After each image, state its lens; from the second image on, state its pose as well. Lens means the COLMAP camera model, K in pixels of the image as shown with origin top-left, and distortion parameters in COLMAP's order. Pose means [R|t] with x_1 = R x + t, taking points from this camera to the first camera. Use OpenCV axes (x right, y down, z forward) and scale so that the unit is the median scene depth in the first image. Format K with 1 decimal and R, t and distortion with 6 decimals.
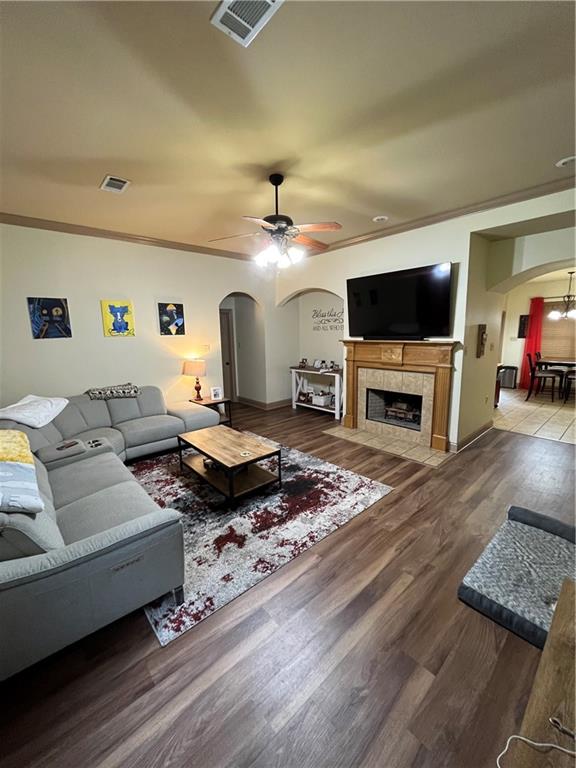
lens RADIAL K [[312.1, 0, 287.5], [0, 312.1, 382.7], [0, 0, 1]] dist [-0.001566, 0.000696]
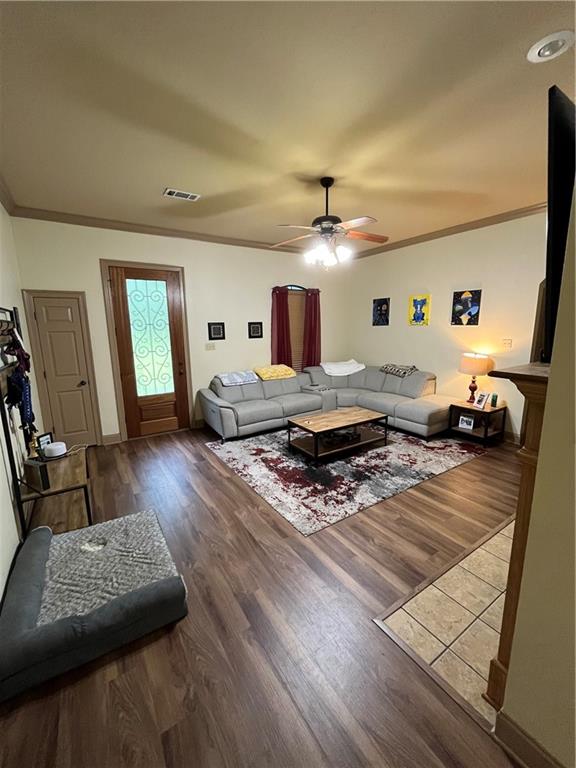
lens RADIAL K [[312.1, 0, 283.3], [0, 312.1, 382.6], [0, 0, 1]] dist [-0.001566, 0.000696]
pose [[-0.160852, 0.202567, -0.965968, 0.878599], [-0.148061, 0.962684, 0.226533, -0.162344], [0.975810, 0.179461, -0.124857, 0.846619]]
